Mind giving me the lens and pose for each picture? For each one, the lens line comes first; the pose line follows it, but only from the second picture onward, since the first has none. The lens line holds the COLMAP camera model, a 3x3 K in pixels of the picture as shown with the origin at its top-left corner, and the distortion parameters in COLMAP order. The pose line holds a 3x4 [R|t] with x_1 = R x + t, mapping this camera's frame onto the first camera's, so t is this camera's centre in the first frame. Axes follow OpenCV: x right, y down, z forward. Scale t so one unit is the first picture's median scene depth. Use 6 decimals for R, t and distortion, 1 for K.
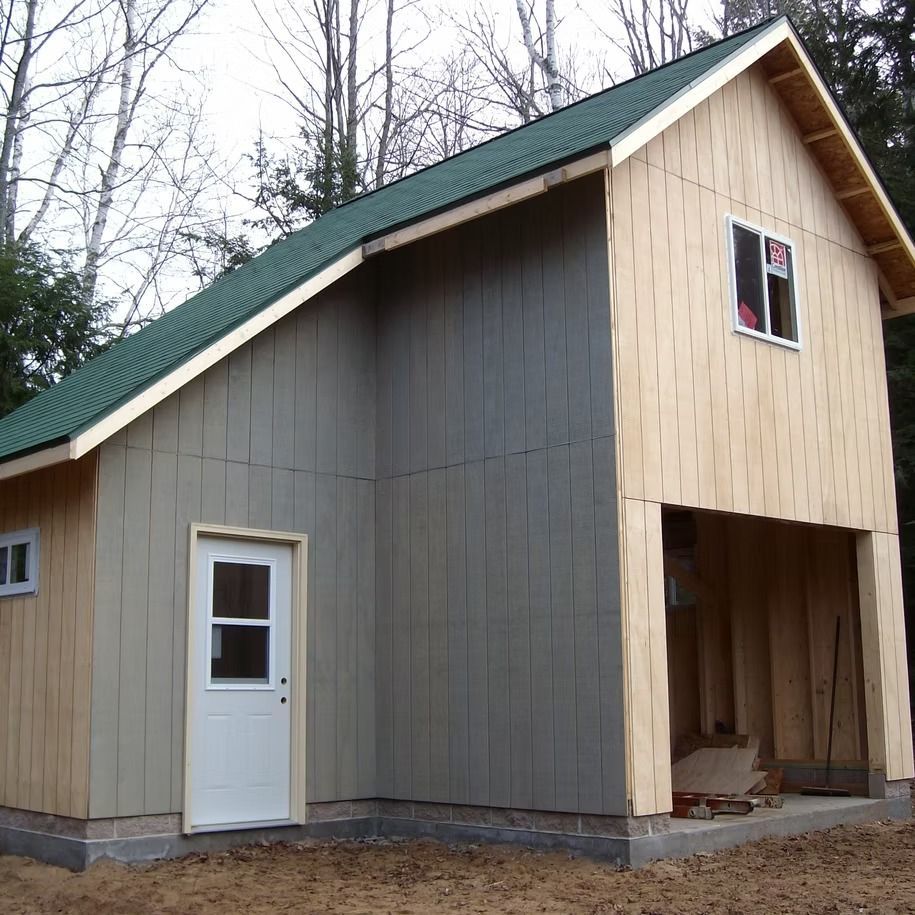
lens RADIAL K [[1305.3, 0, 460.8], [0, 1305.3, 460.9], [0, 0, 1]] dist [-0.118045, 0.000000]
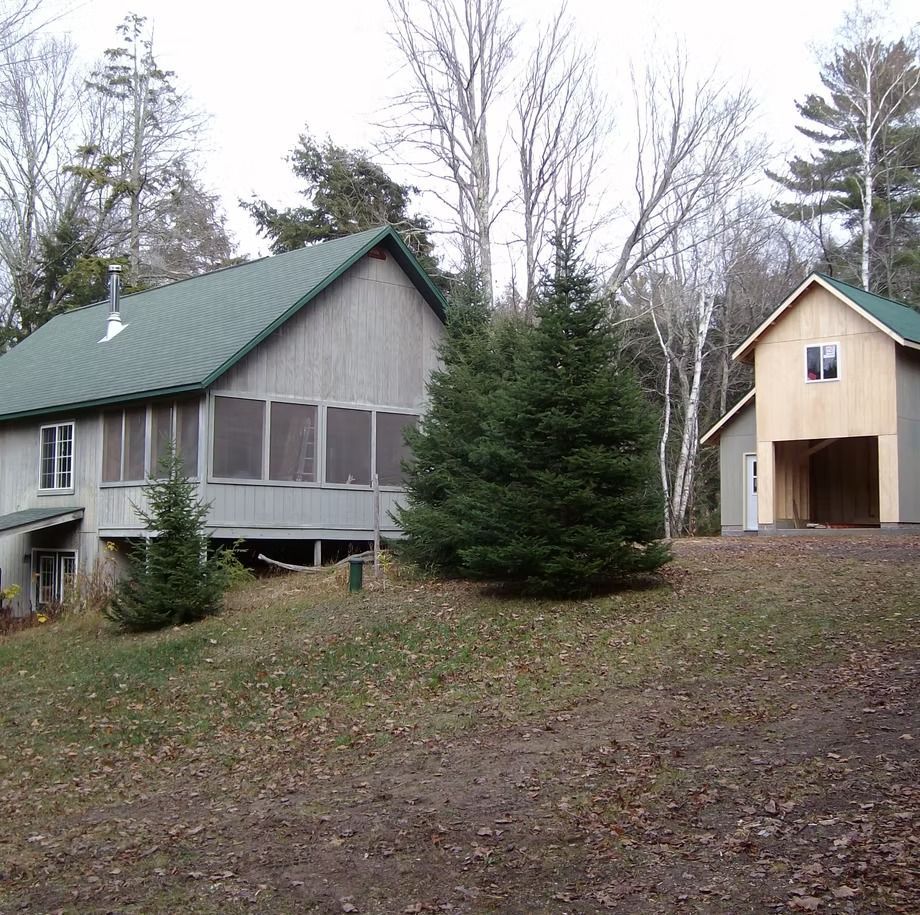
lens RADIAL K [[1312.4, 0, 460.0], [0, 1312.4, 457.0], [0, 0, 1]] dist [-0.118045, 0.000000]
pose [[0.060759, -0.049115, -0.996943, 3.666898], [0.164731, 0.985586, -0.038516, 0.070889], [0.984465, -0.161887, 0.067974, -0.111880]]
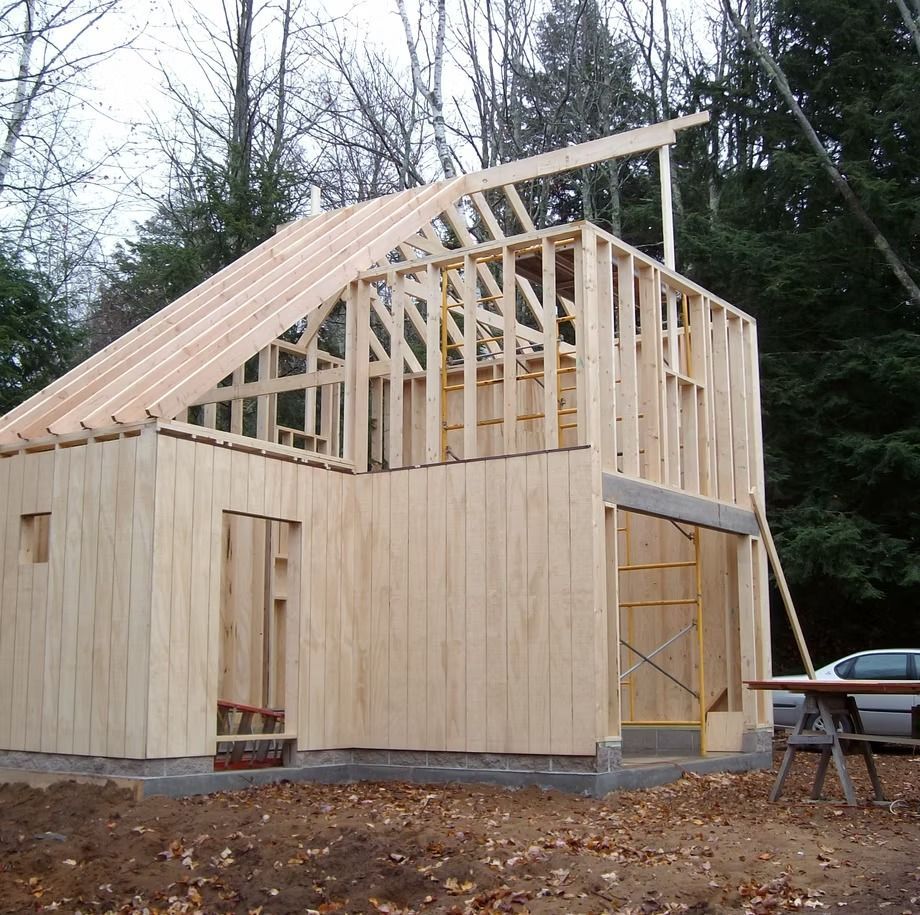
lens RADIAL K [[1312.4, 0, 456.3], [0, 1312.4, 454.1], [0, 0, 1]] dist [-0.118045, 0.000000]
pose [[0.980627, 0.044815, 0.190691, -0.225691], [-0.044625, 0.998990, -0.005294, -0.000932], [-0.190735, -0.003319, 0.981636, -0.178284]]
